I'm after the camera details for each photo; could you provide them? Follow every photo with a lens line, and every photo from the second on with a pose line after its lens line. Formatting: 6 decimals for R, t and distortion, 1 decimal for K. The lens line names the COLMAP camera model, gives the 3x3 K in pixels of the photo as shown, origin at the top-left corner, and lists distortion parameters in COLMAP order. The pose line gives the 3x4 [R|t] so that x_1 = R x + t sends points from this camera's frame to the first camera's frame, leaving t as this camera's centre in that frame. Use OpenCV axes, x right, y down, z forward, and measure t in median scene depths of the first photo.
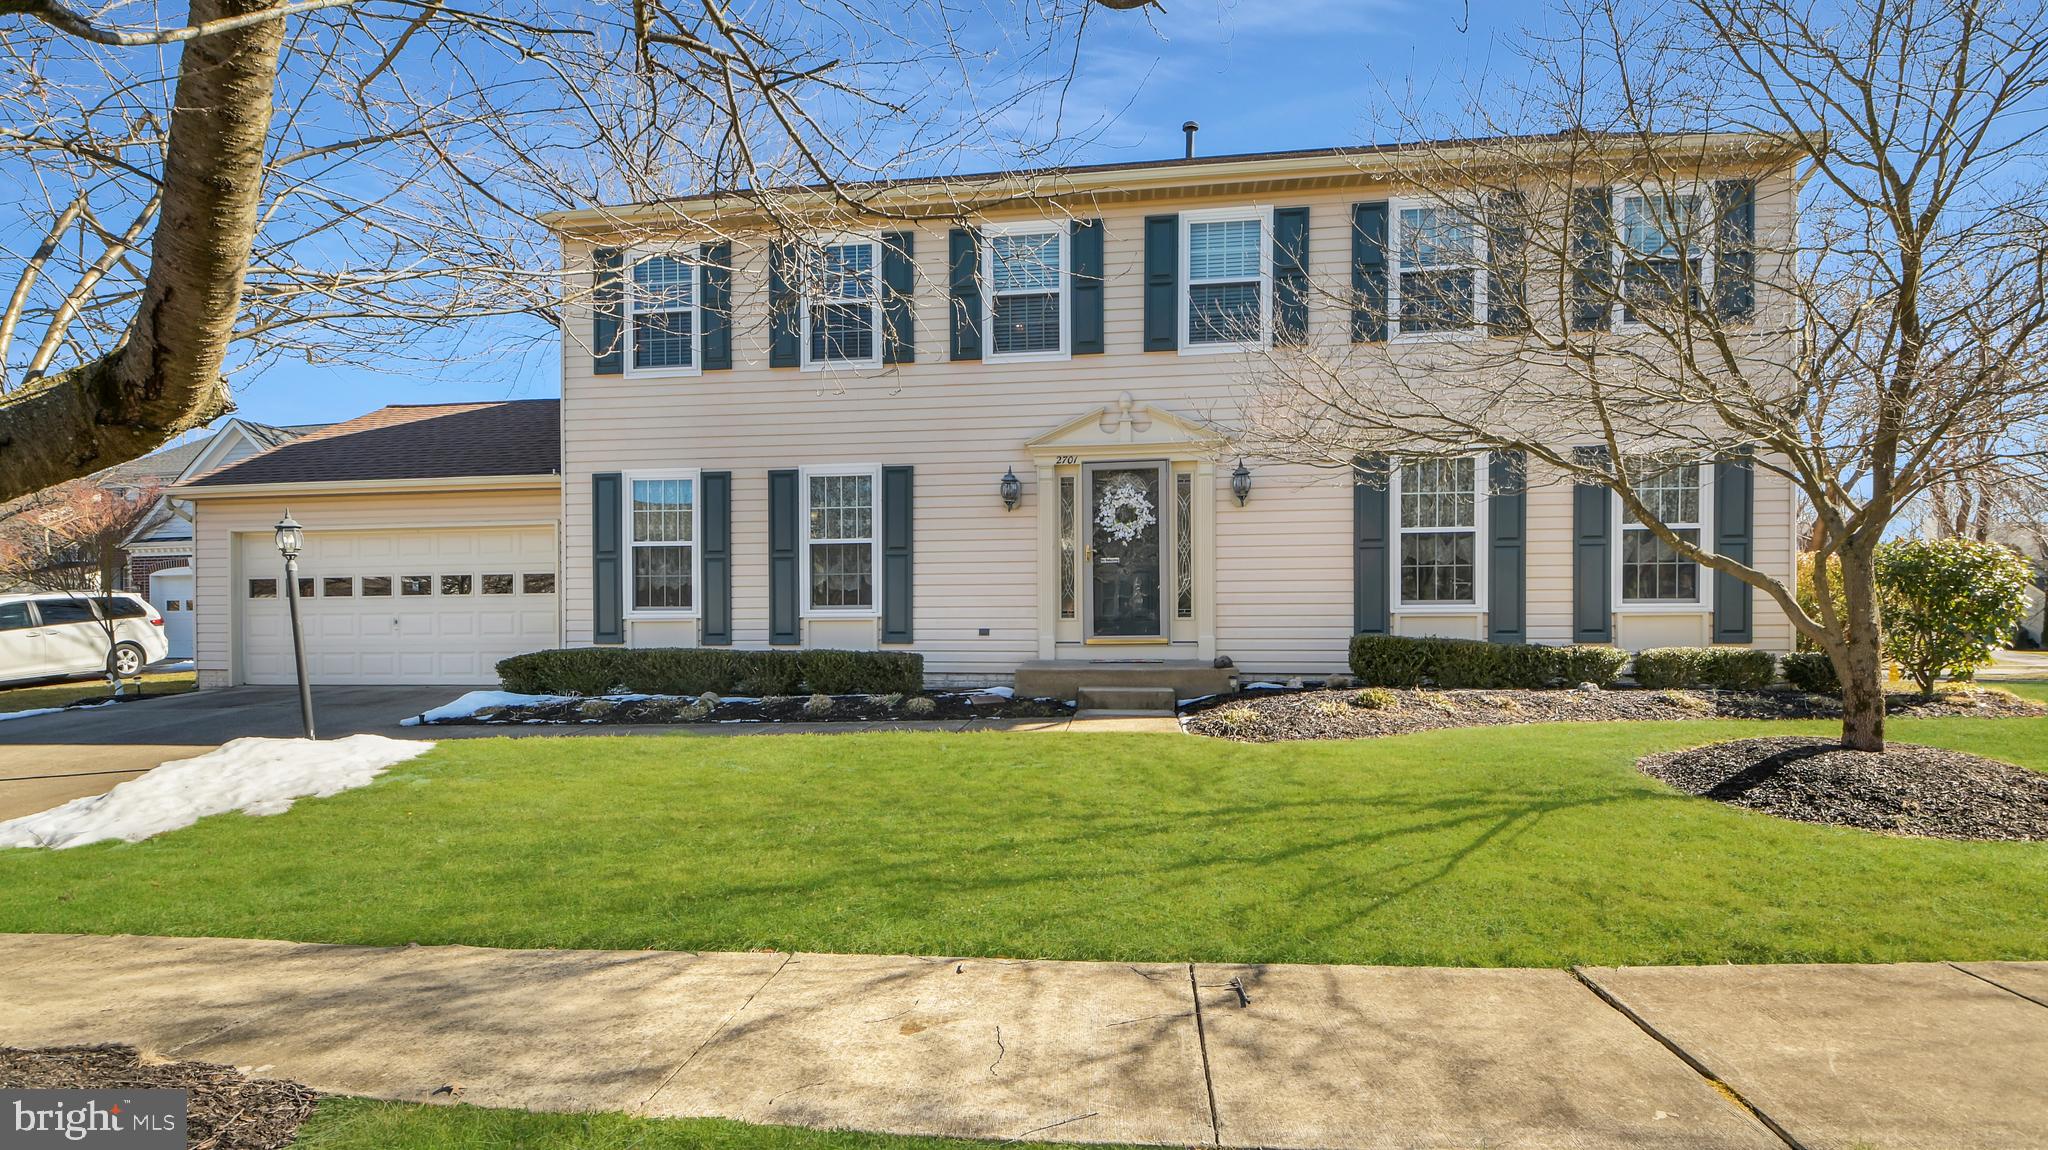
lens RADIAL K [[978.6, 0, 1024.0], [0, 978.6, 575.0], [0, 0, 1]] dist [0.026968, -0.000097]
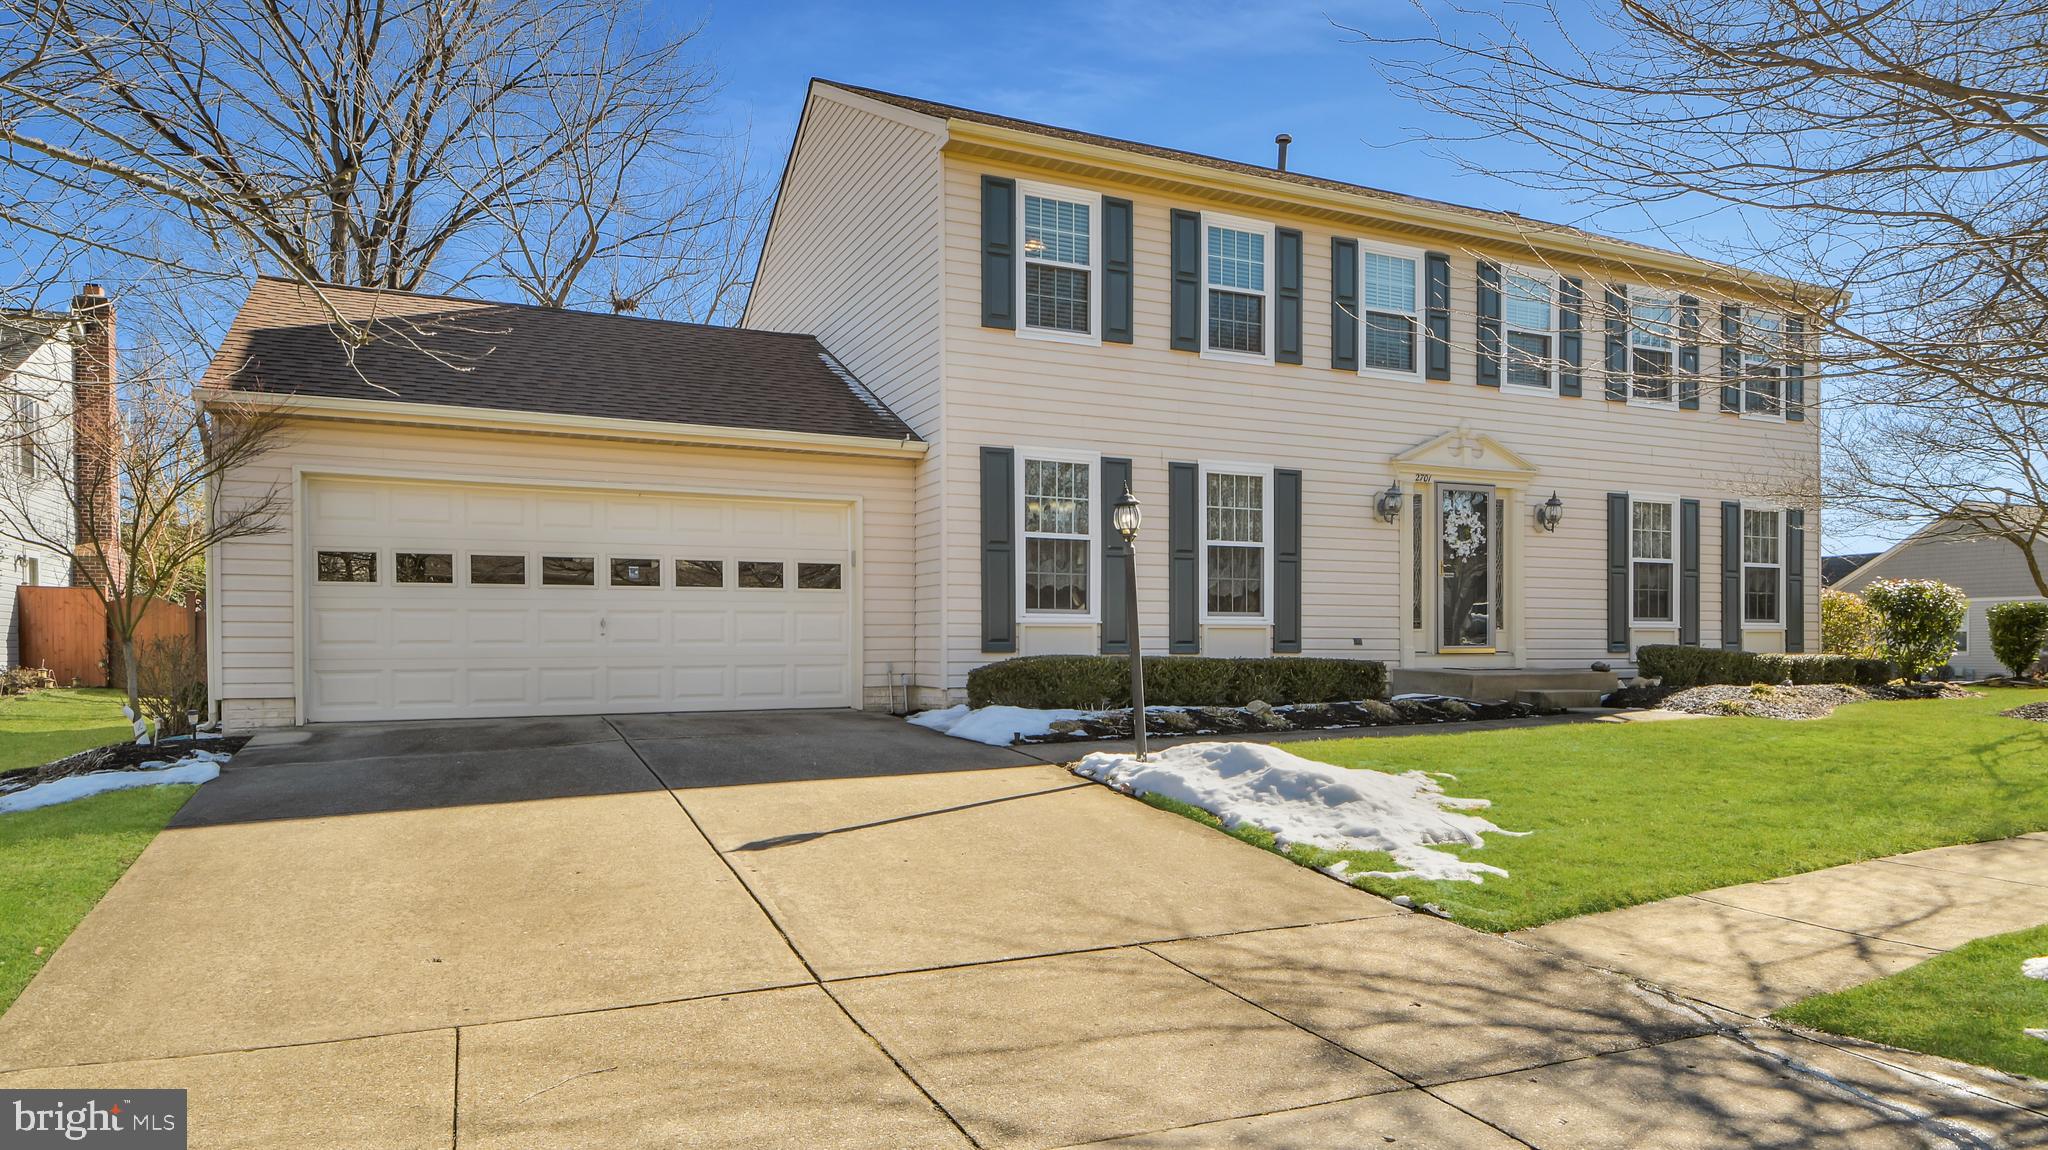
lens RADIAL K [[1196.9, 0, 1024.0], [0, 1196.9, 575.0], [0, 0, 1]] dist [0.006151, 0.000105]
pose [[0.842919, 0.033781, 0.536980, -0.964649], [-0.034792, 0.999360, -0.008255, 0.011589], [-0.536915, -0.011725, 0.843555, 0.137593]]
